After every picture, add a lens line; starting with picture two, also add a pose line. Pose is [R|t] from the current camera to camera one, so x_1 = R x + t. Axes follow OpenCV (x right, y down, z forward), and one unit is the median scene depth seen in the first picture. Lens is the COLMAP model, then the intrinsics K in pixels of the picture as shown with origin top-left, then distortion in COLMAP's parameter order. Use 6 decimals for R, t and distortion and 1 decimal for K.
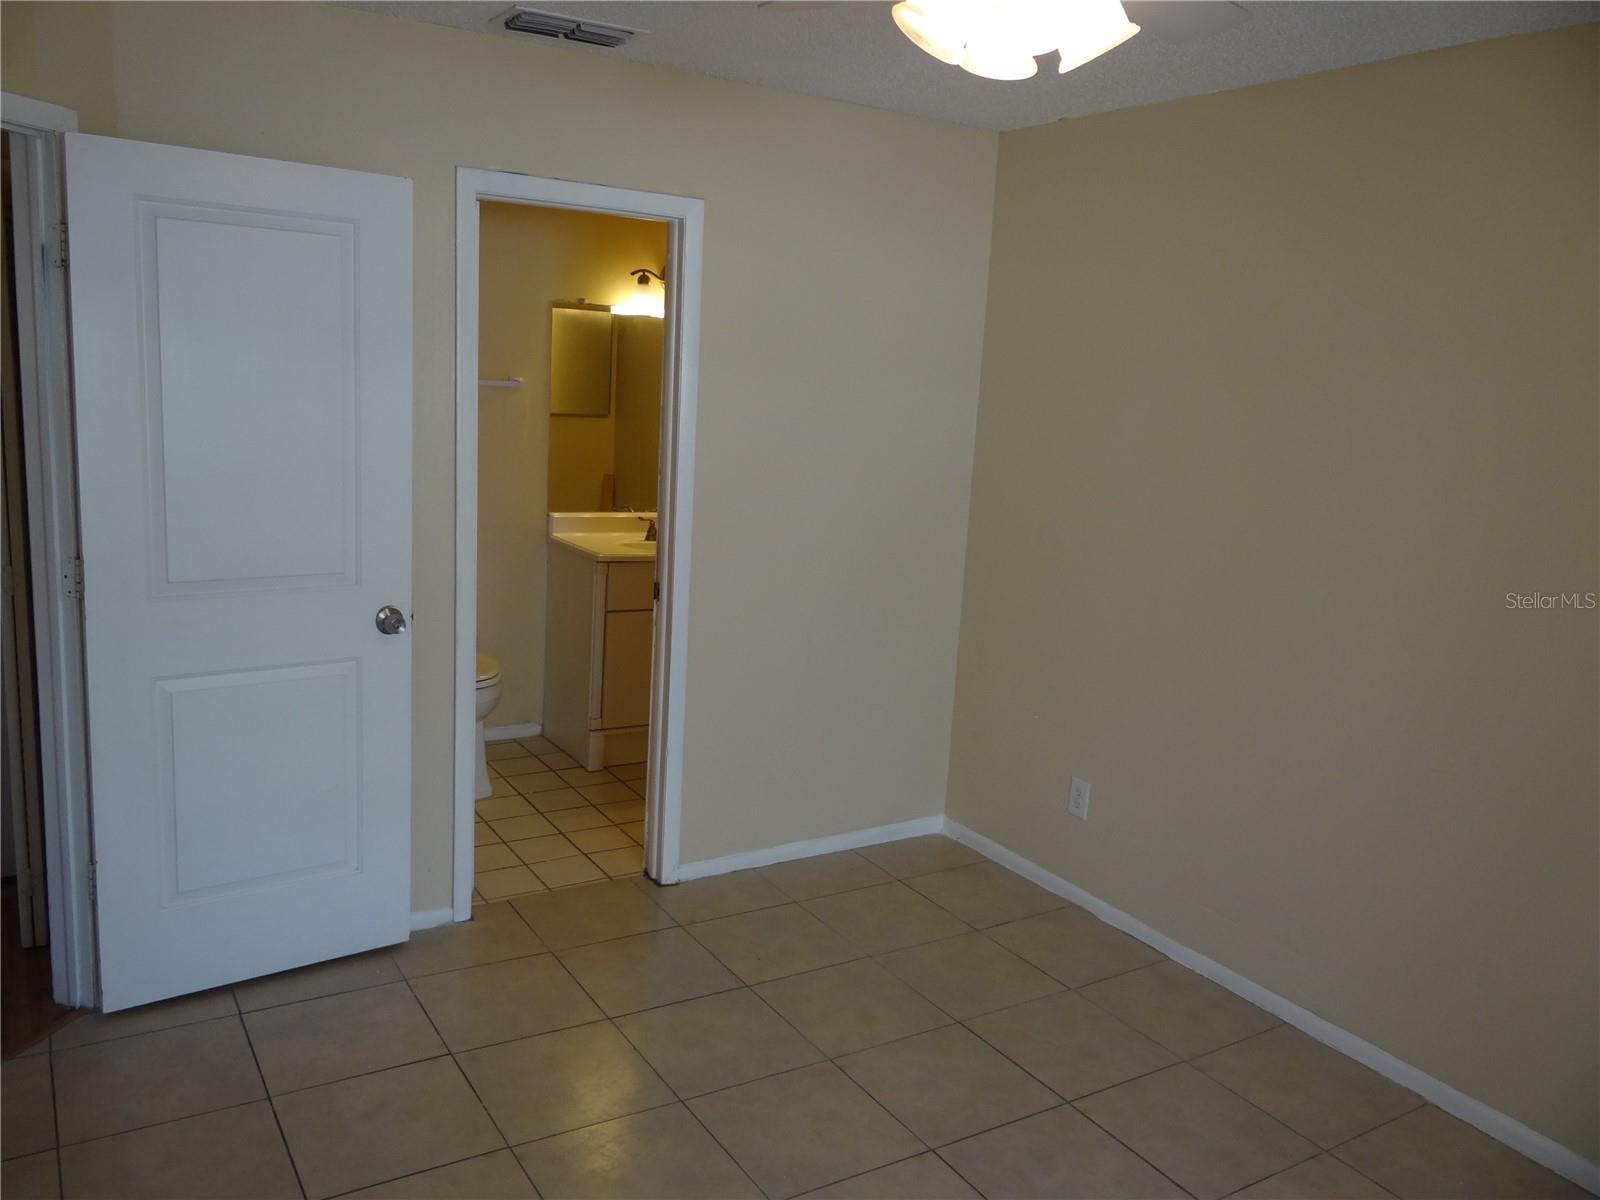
lens RADIAL K [[1245.2, 0, 800.0], [0, 1245.2, 600.0], [0, 0, 1]] dist [-0.000169, 0.012748]
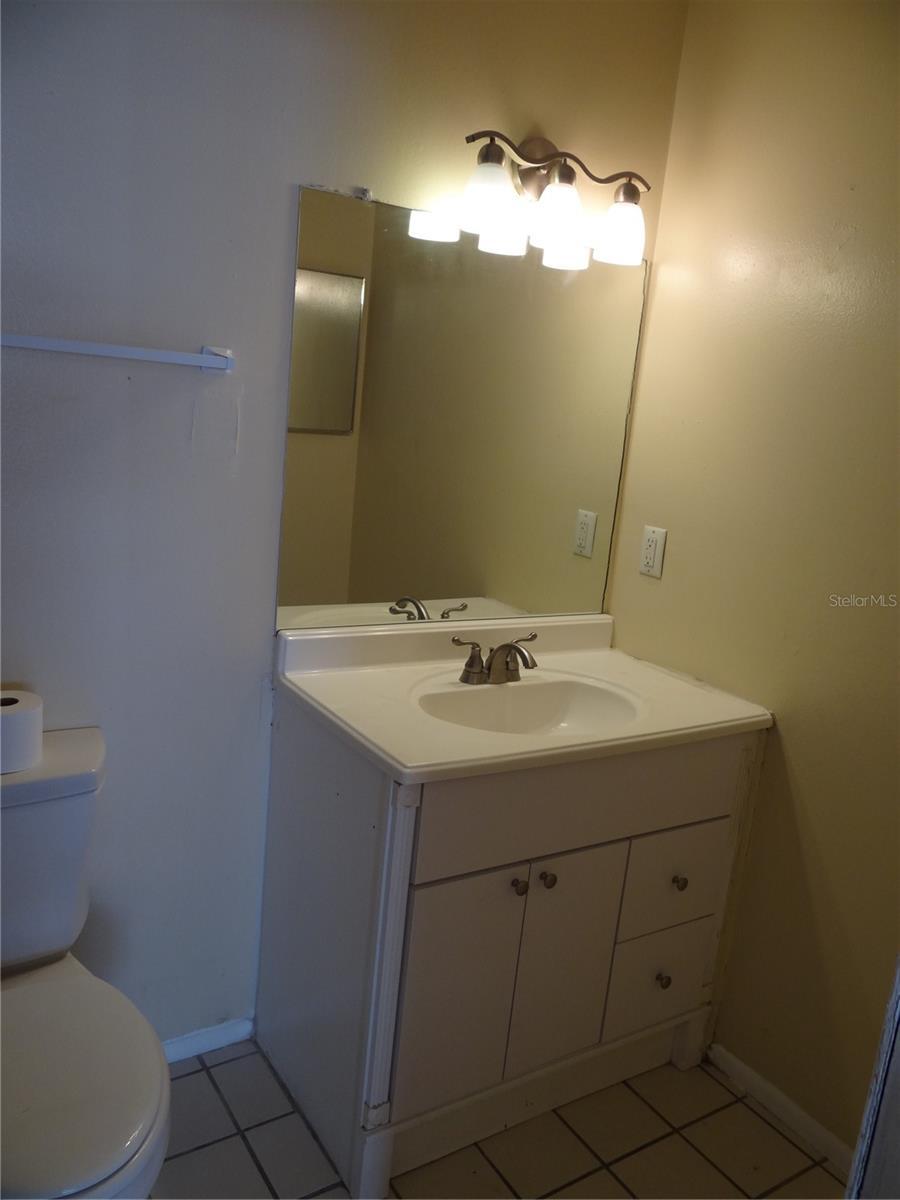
lens RADIAL K [[945.9, 0, 450.0], [0, 945.9, 600.0], [0, 0, 1]] dist [-0.073215, 0.043874]
pose [[0.999416, 0.030444, 0.015506, -0.140908], [-0.030795, 0.999263, 0.022935, -0.092106], [-0.014797, -0.023399, 0.999617, 0.632369]]
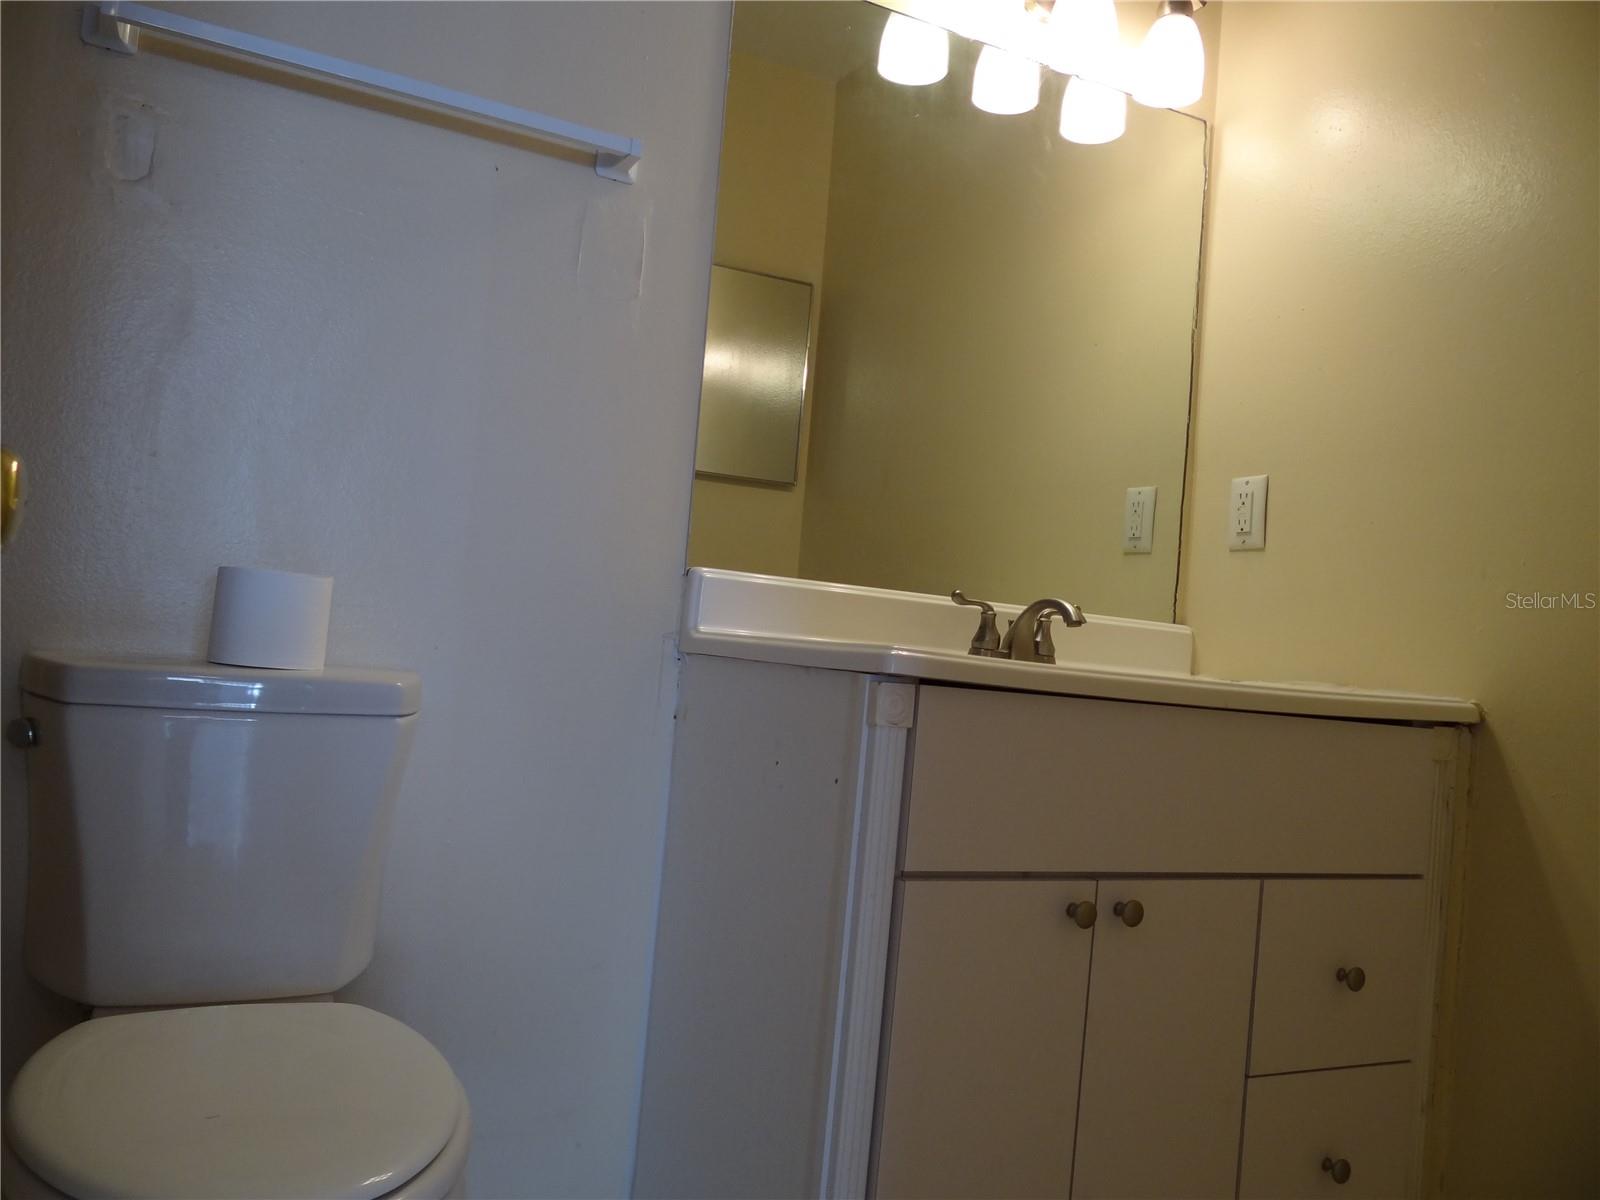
lens RADIAL K [[1261.1, 0, 760.1], [0, 1261.1, 604.6], [0, 0, 1]] dist [-0.073215, 0.043874]
pose [[0.993289, 0.017347, -0.114353, -0.145776], [-0.043573, 0.971969, -0.231035, 0.015246], [0.107140, 0.234467, 0.966202, 0.686974]]
